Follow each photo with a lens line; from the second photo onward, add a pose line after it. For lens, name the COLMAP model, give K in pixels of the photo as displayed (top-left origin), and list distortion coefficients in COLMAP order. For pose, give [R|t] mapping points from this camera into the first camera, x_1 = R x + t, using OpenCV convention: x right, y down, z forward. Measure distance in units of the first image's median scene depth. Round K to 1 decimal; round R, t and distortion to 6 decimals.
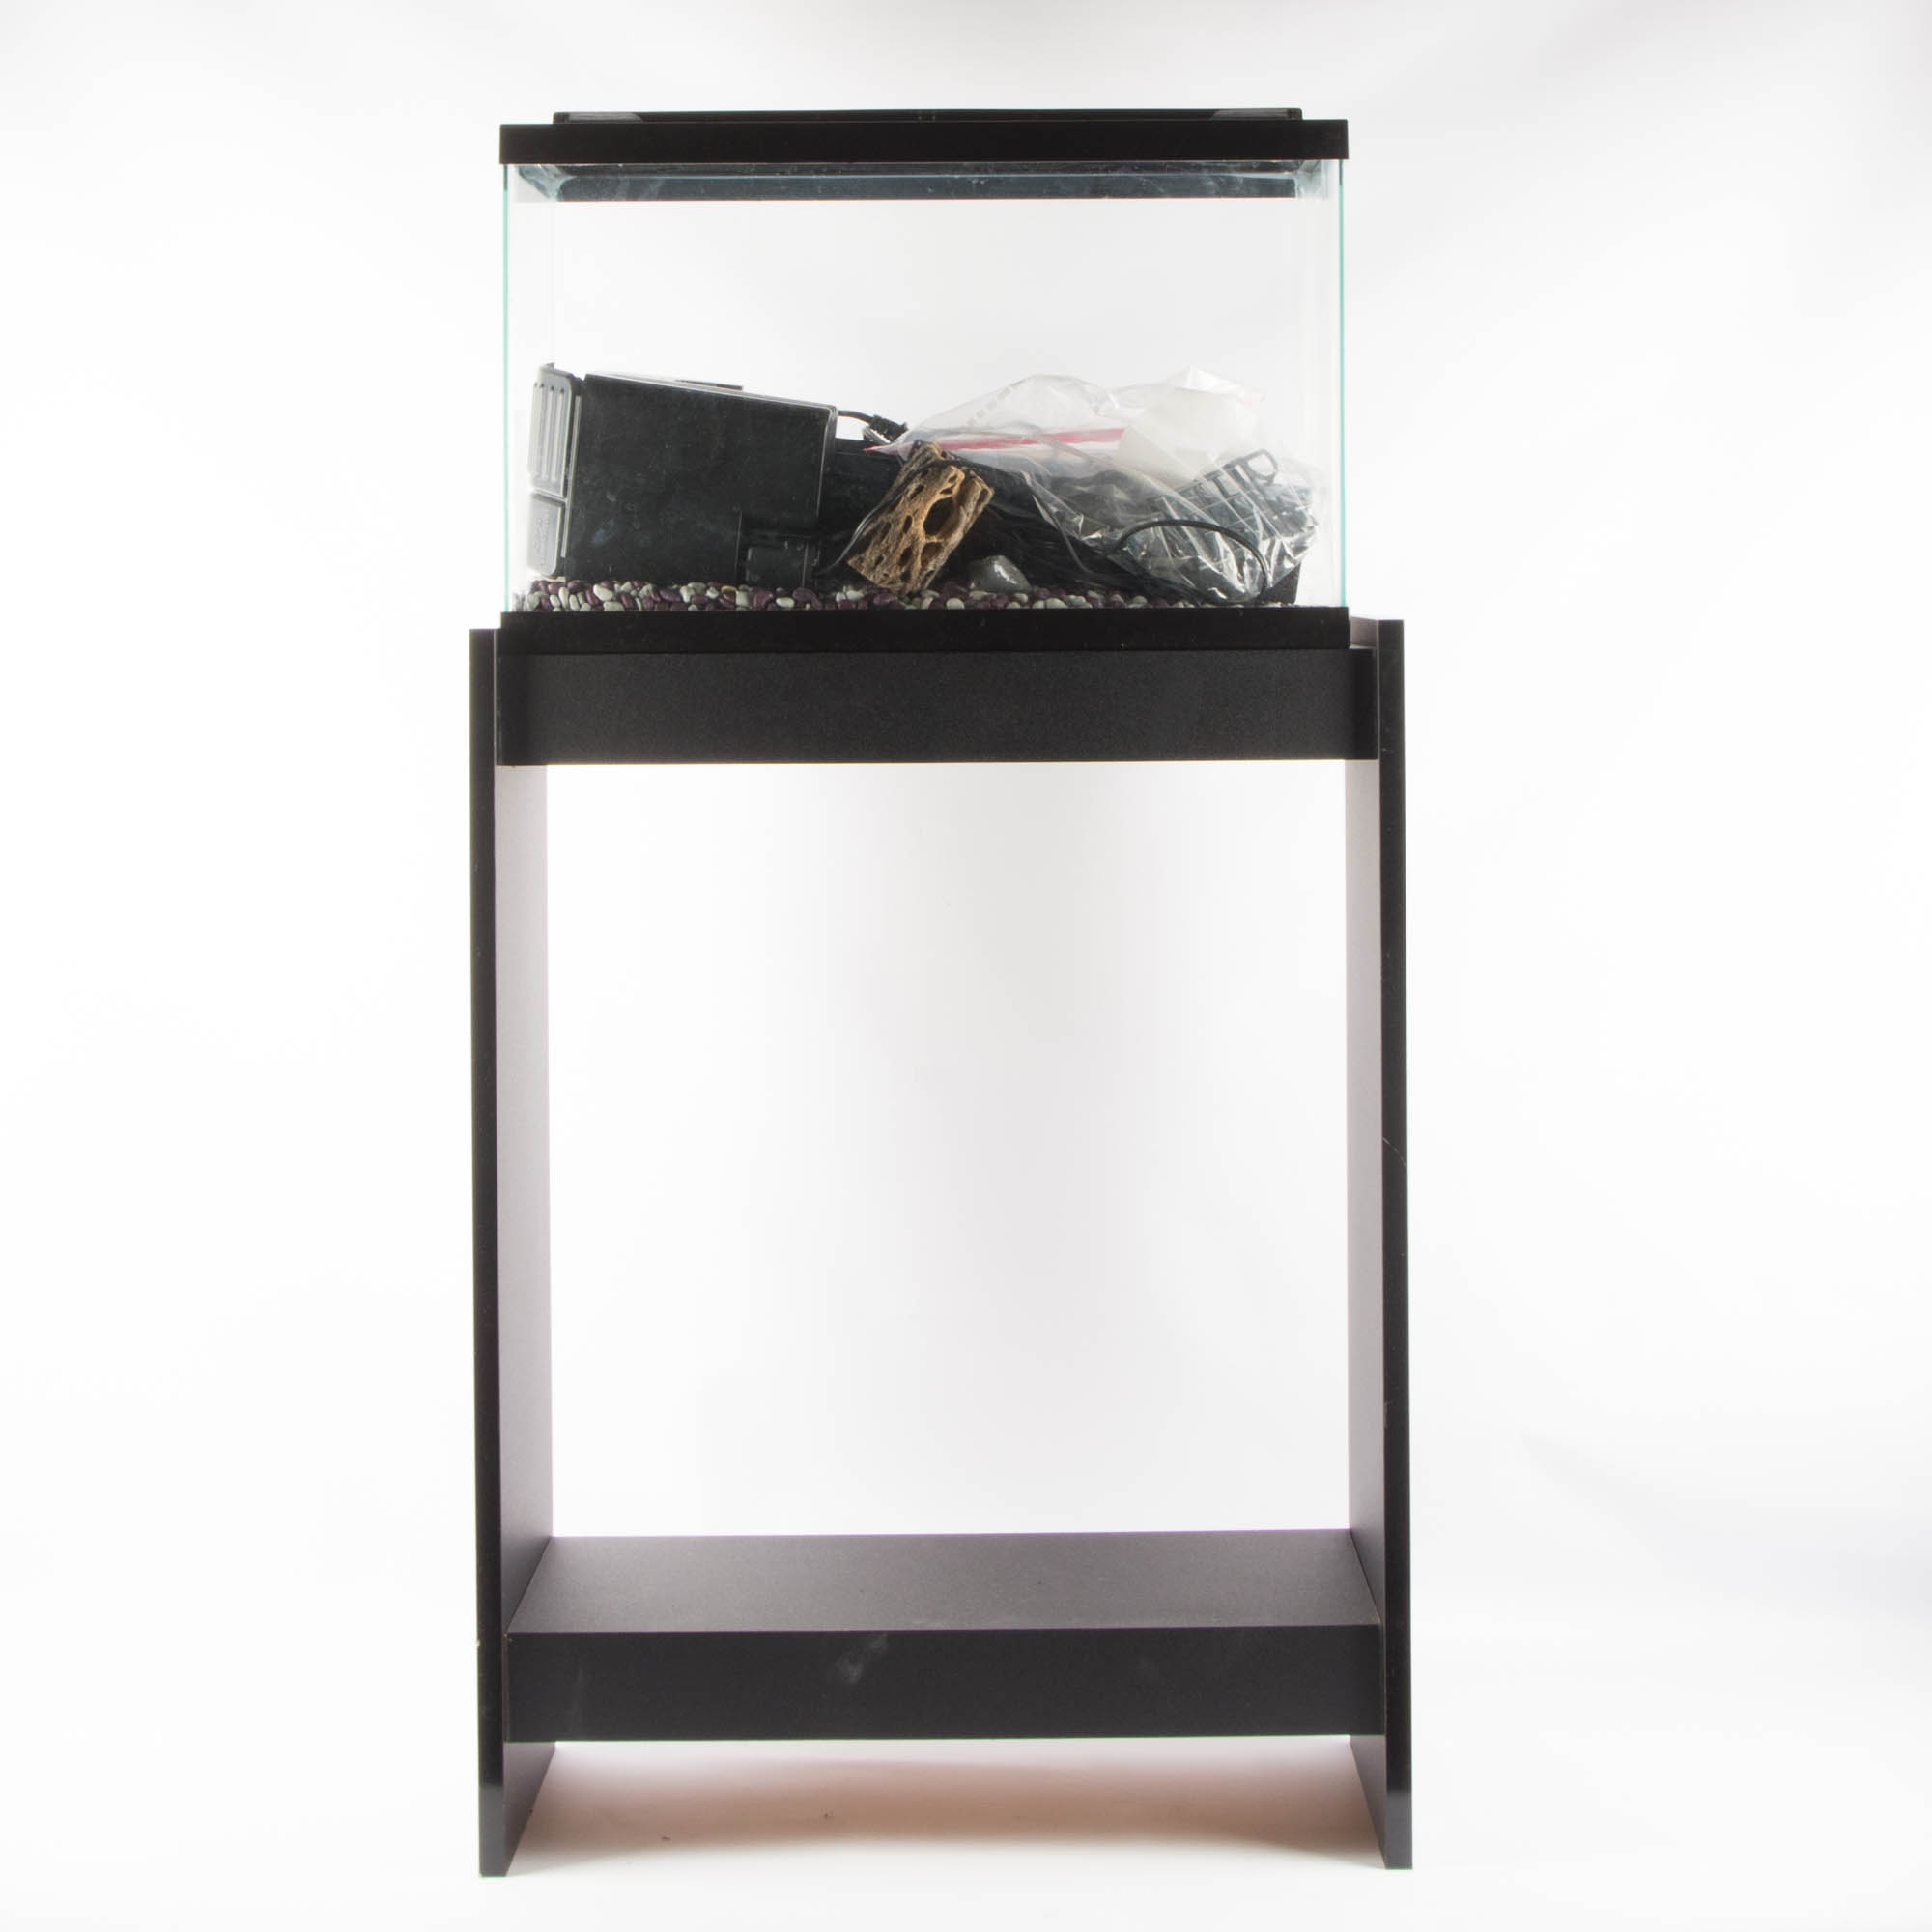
lens RADIAL K [[6179.4, 0, 966.9], [0, 6179.4, 965.6], [0, 0, 1]] dist [-0.167635, 0.000000]
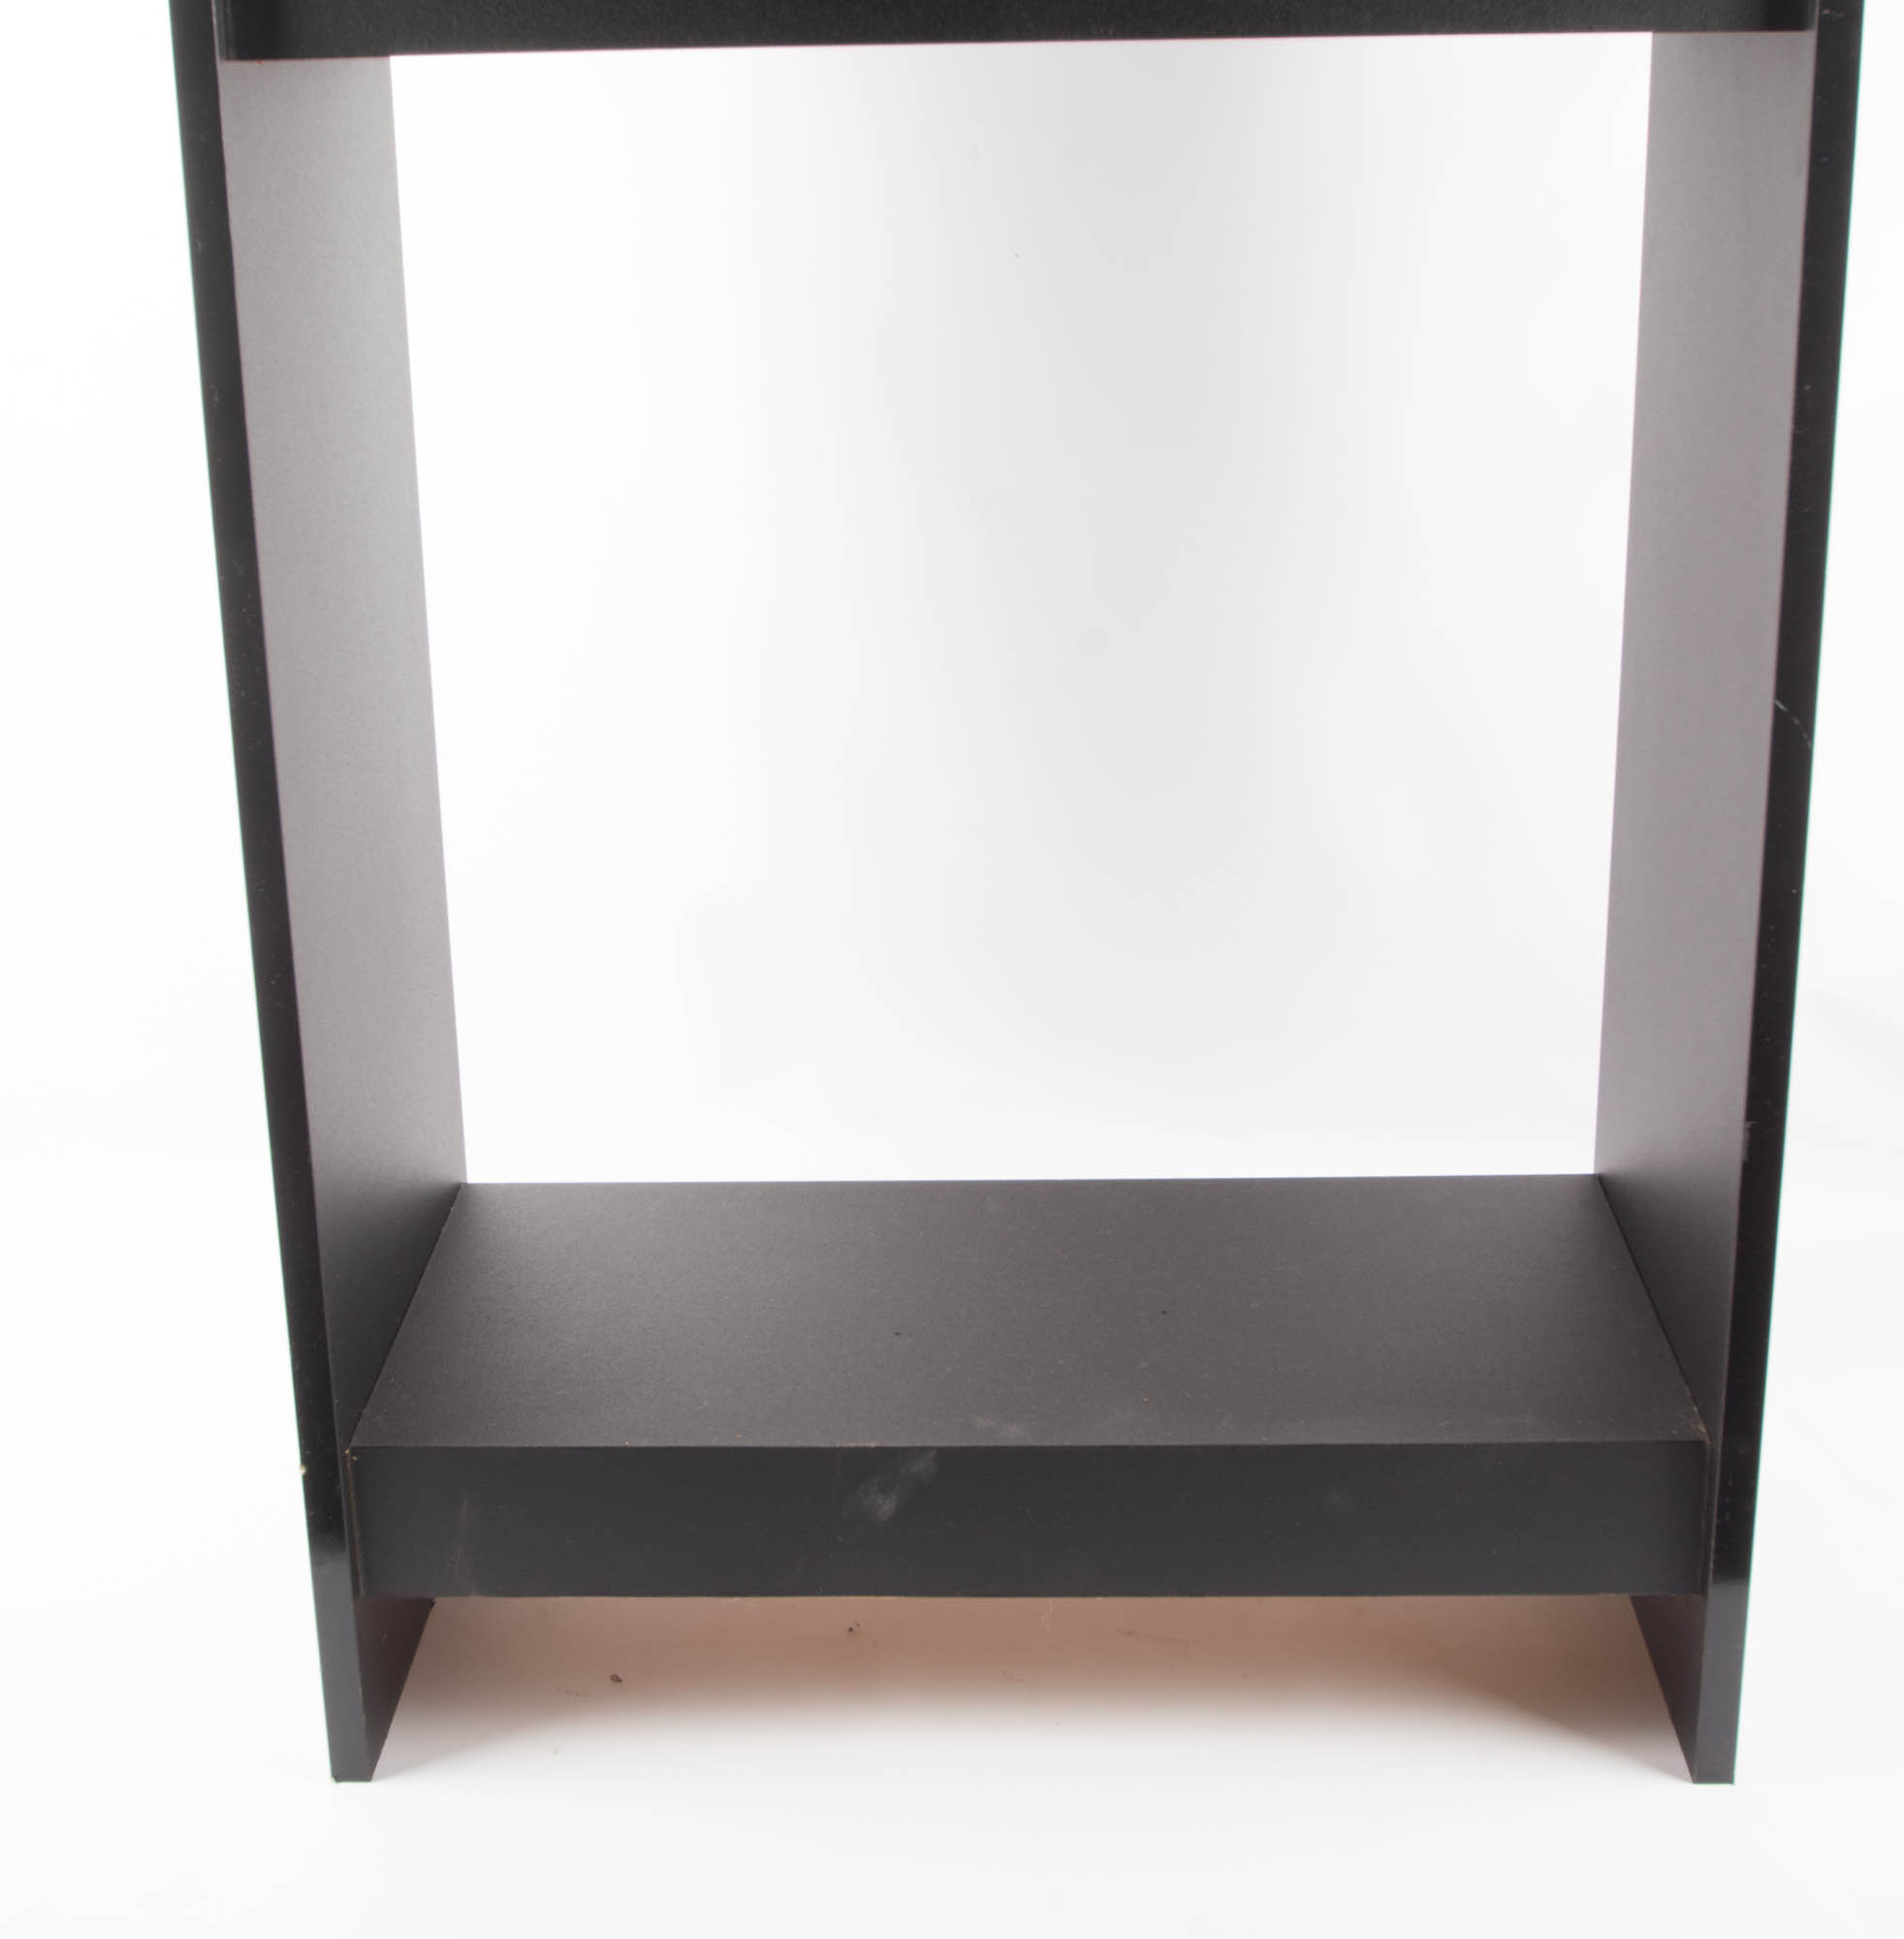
lens RADIAL K [[3054.6, 0, 899.6], [0, 3054.6, 950.5], [0, 0, 1]] dist [-0.069442, 0.000000]
pose [[0.999413, -0.003662, -0.034060, -0.005657], [0.012213, 0.967025, 0.254389, -0.023080], [0.032005, -0.254656, 0.966502, 0.705975]]
